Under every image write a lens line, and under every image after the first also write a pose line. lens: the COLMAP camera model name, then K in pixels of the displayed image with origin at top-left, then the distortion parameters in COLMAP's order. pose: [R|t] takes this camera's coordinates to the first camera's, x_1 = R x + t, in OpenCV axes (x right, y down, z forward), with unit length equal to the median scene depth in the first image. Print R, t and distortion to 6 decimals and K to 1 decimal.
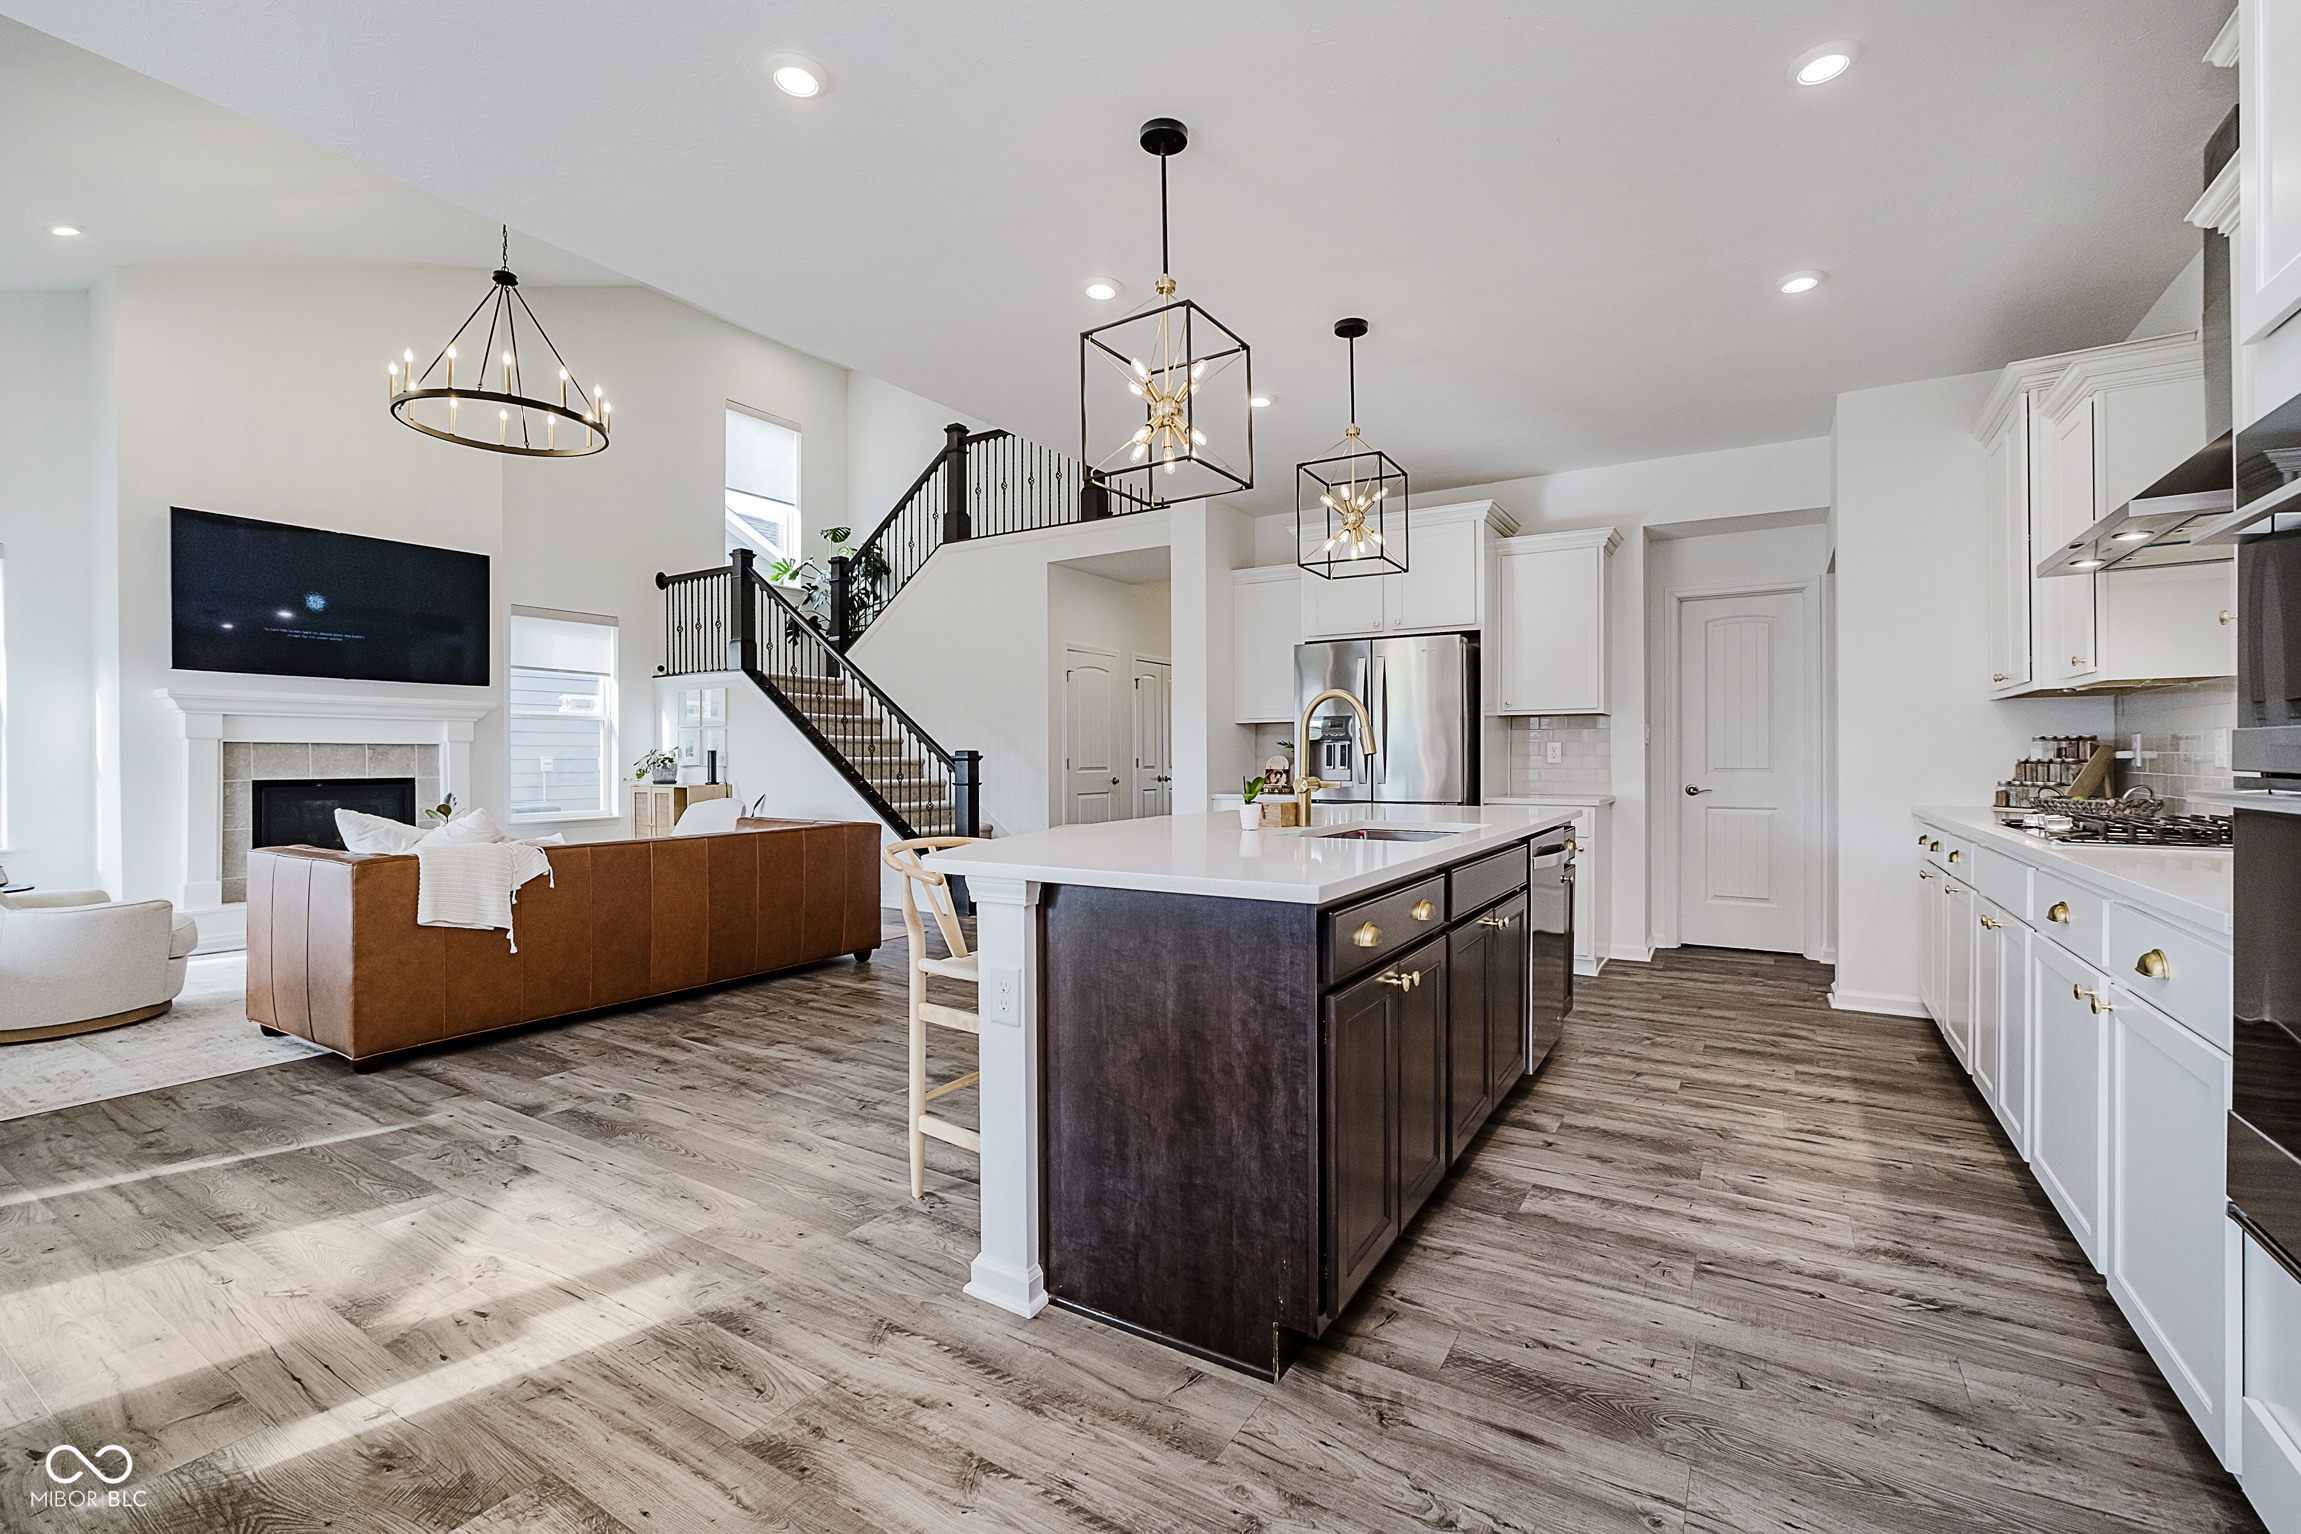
lens RADIAL K [[978.1, 0, 1148.0], [0, 978.1, 755.6], [0, 0, 1]] dist [0.012137, 0.000072]
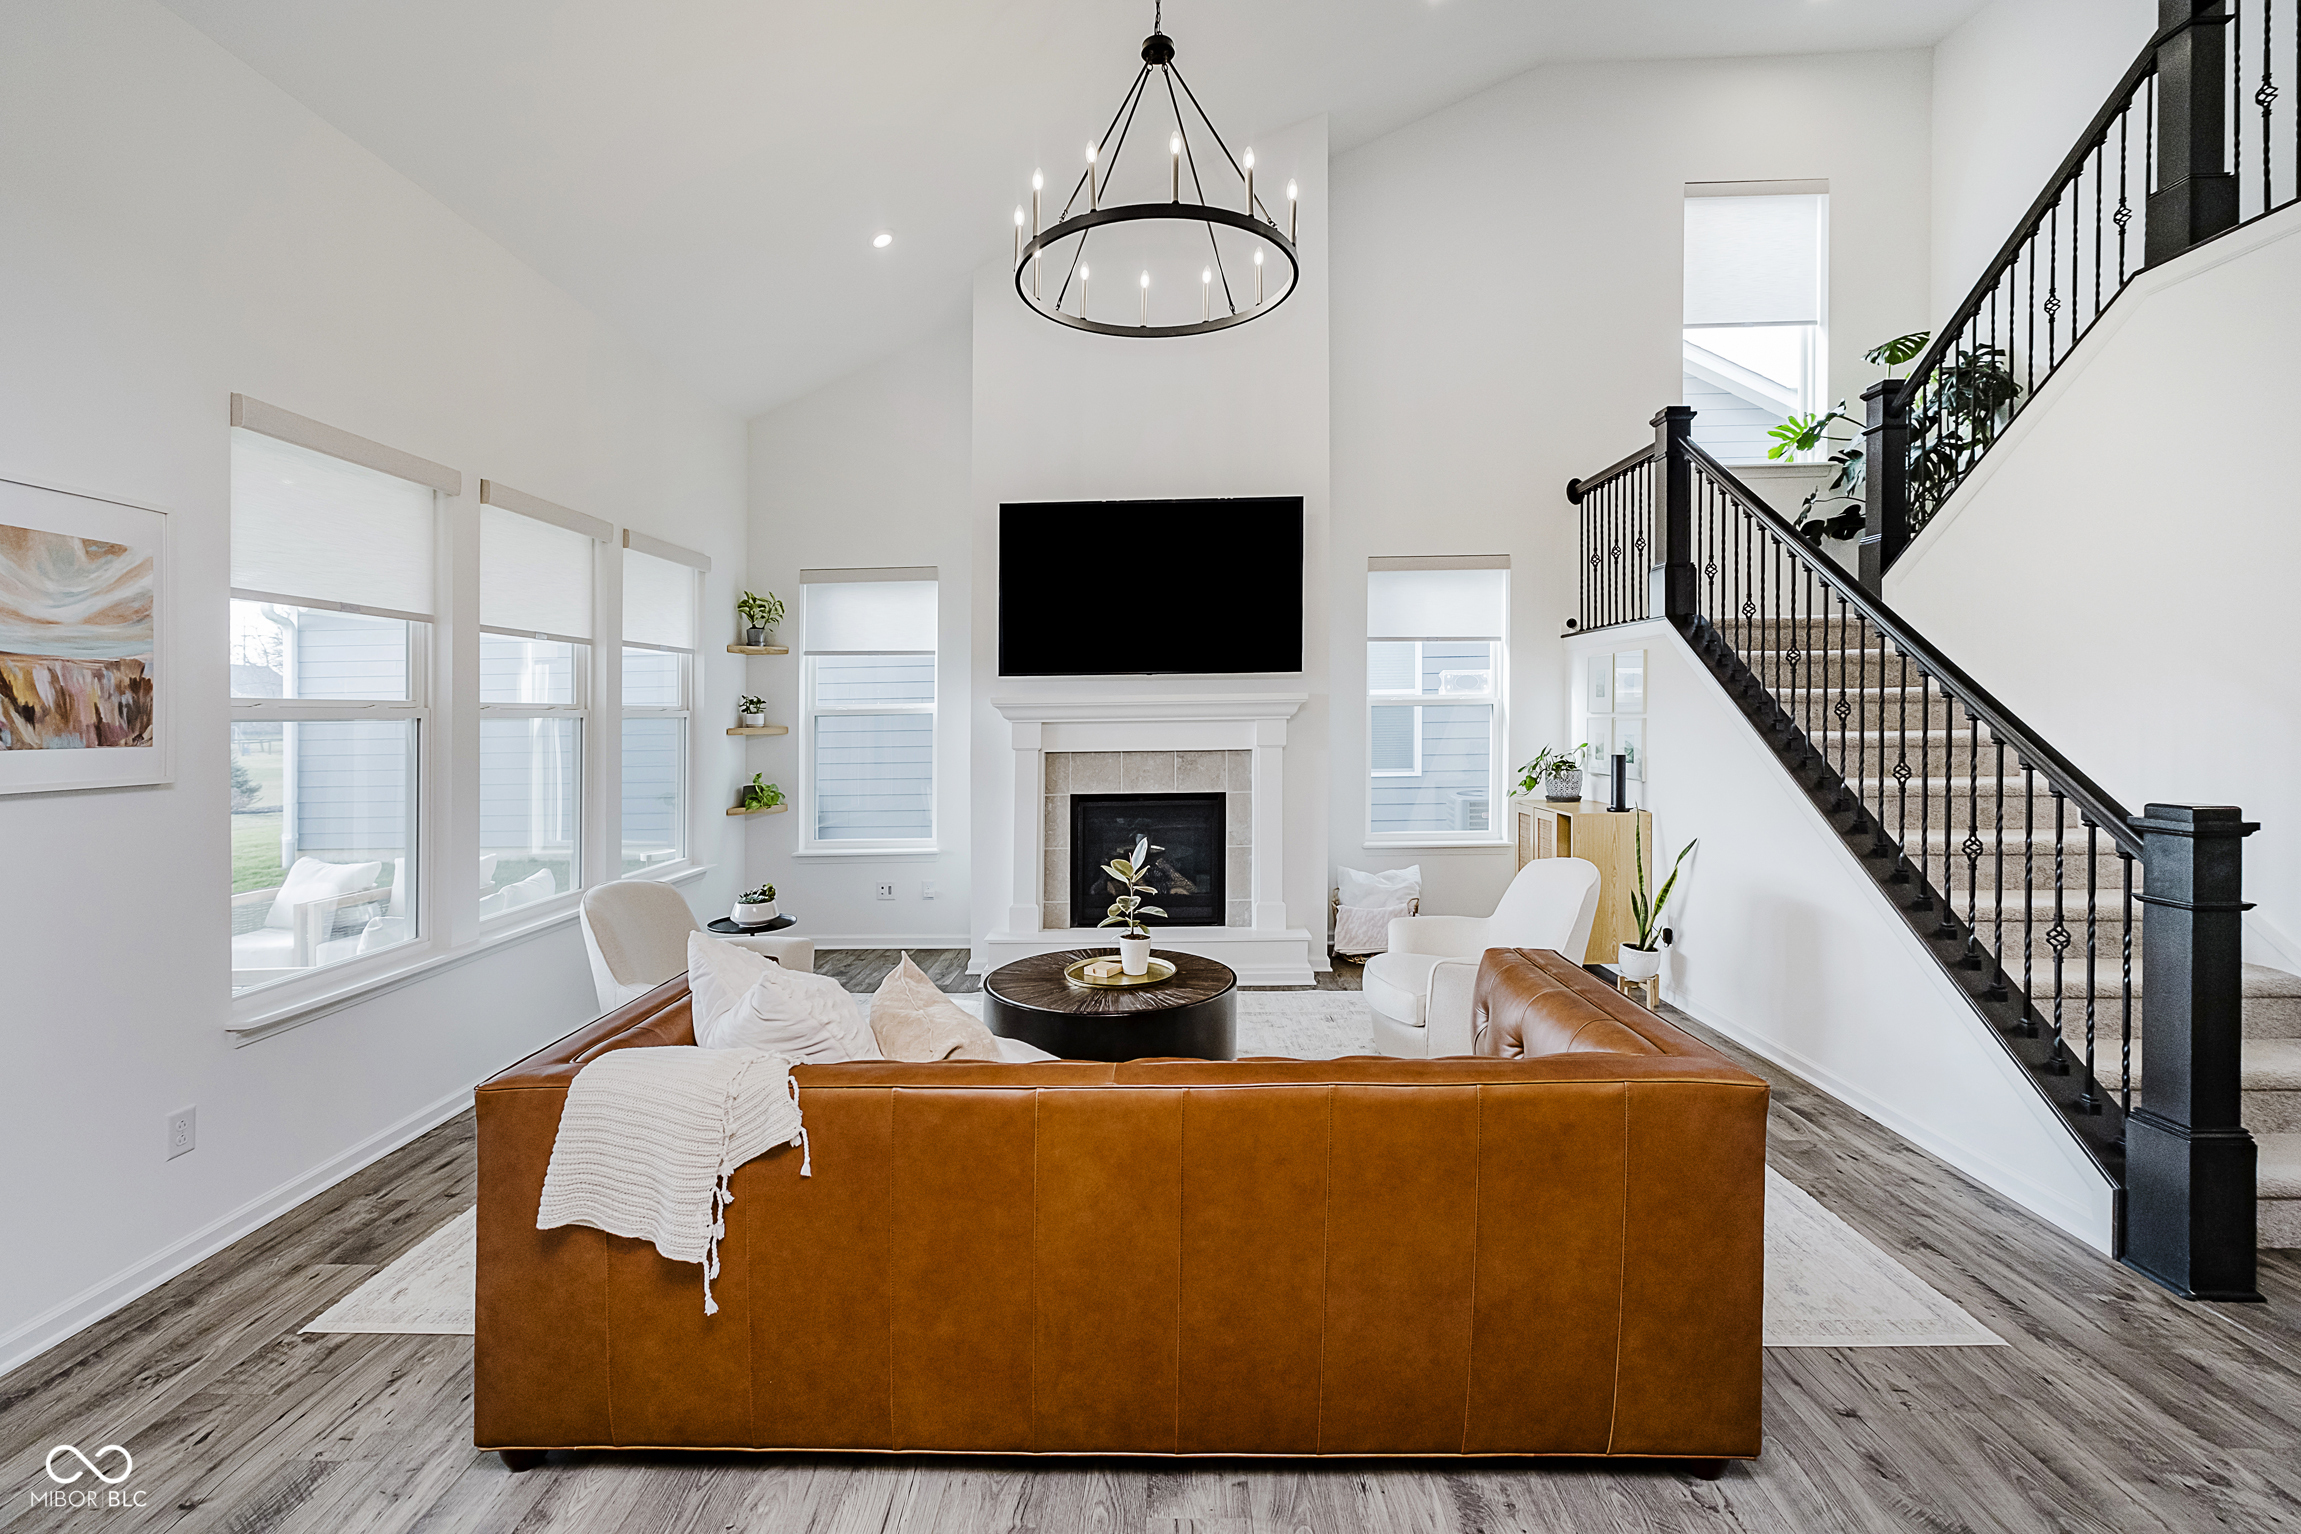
lens RADIAL K [[997.9, 0, 1154.8], [0, 997.9, 728.0], [0, 0, 1]] dist [-0.002730, 0.000319]
pose [[0.511545, 0.011703, -0.859177, -0.061975], [0.014273, 0.999654, 0.022115, -0.039974], [0.859138, -0.023576, 0.511201, 0.442782]]
